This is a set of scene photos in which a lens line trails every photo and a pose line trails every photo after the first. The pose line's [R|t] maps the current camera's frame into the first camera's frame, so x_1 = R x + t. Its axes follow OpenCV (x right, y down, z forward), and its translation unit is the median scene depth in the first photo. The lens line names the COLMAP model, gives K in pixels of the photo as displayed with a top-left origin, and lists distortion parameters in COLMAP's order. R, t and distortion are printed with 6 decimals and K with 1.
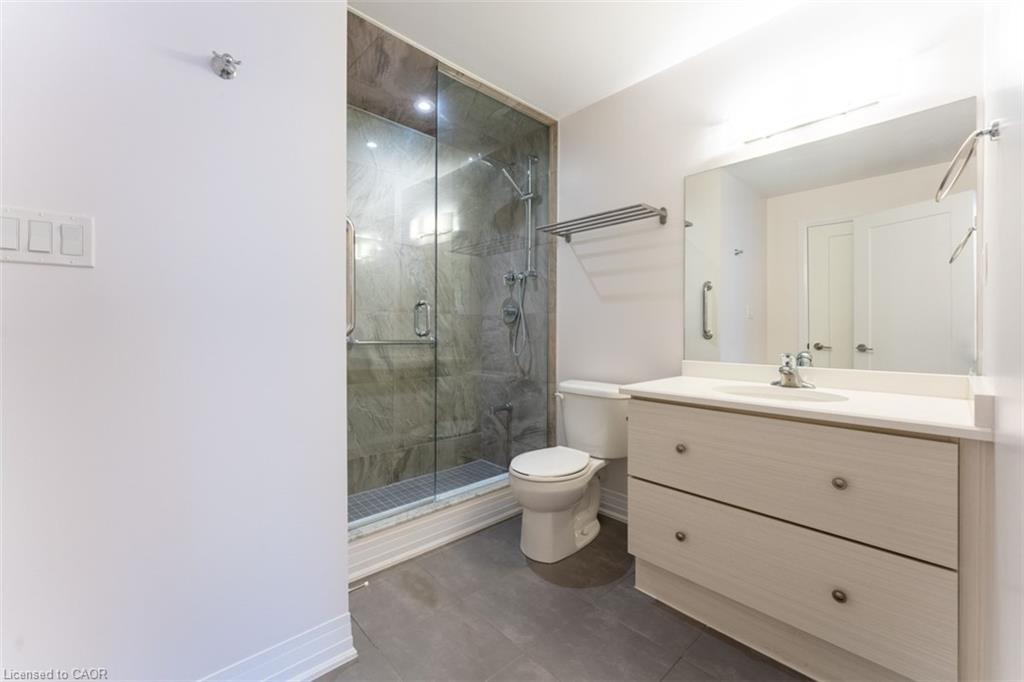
lens RADIAL K [[413.2, 0, 512.4], [0, 413.2, 331.1], [0, 0, 1]] dist [-0.000036, 0.000007]
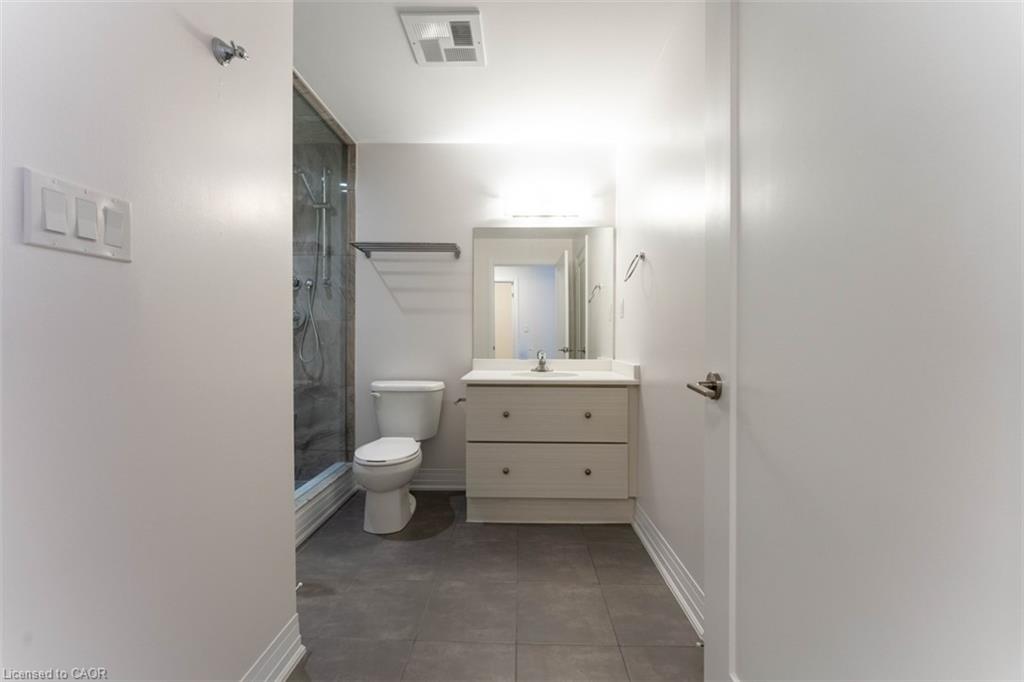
lens RADIAL K [[409.4, 0, 512.0], [0, 409.4, 341.0], [0, 0, 1]] dist [-0.000196, 0.000141]
pose [[0.692267, -0.004961, 0.721625, -0.380398], [-0.002070, 0.999959, 0.008861, -0.002114], [-0.721639, -0.007628, 0.692228, -0.041059]]
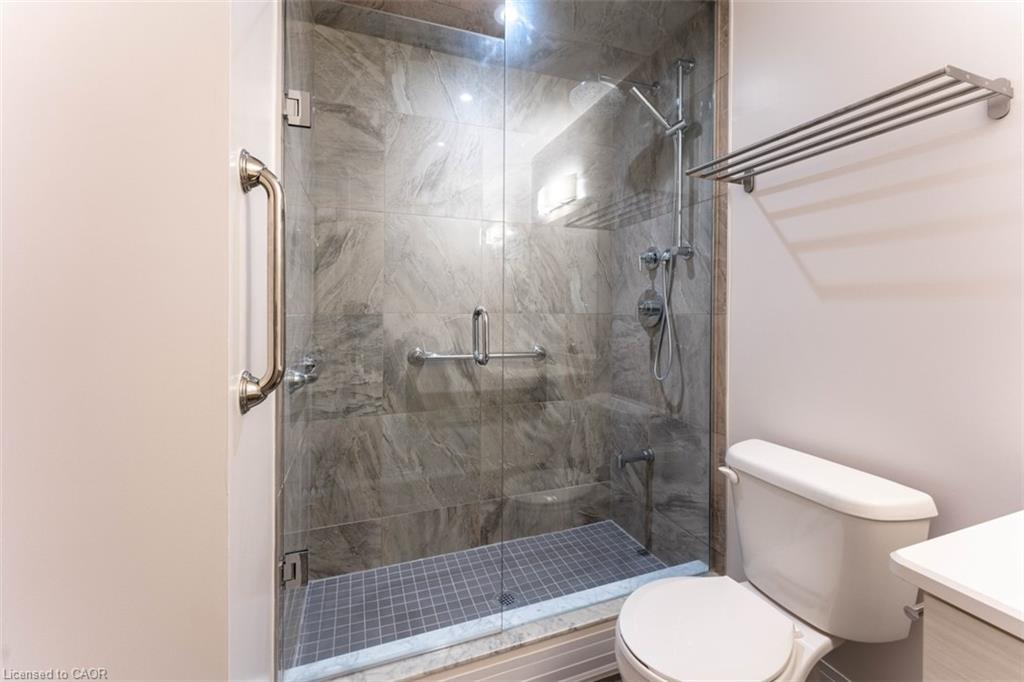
lens RADIAL K [[422.3, 0, 514.7], [0, 422.3, 313.6], [0, 0, 1]] dist [-0.001401, 0.000080]
pose [[0.923847, -0.000184, -0.382762, 0.057333], [0.002136, 0.999987, 0.004675, -0.050015], [0.382756, -0.005137, 0.923835, 0.330310]]
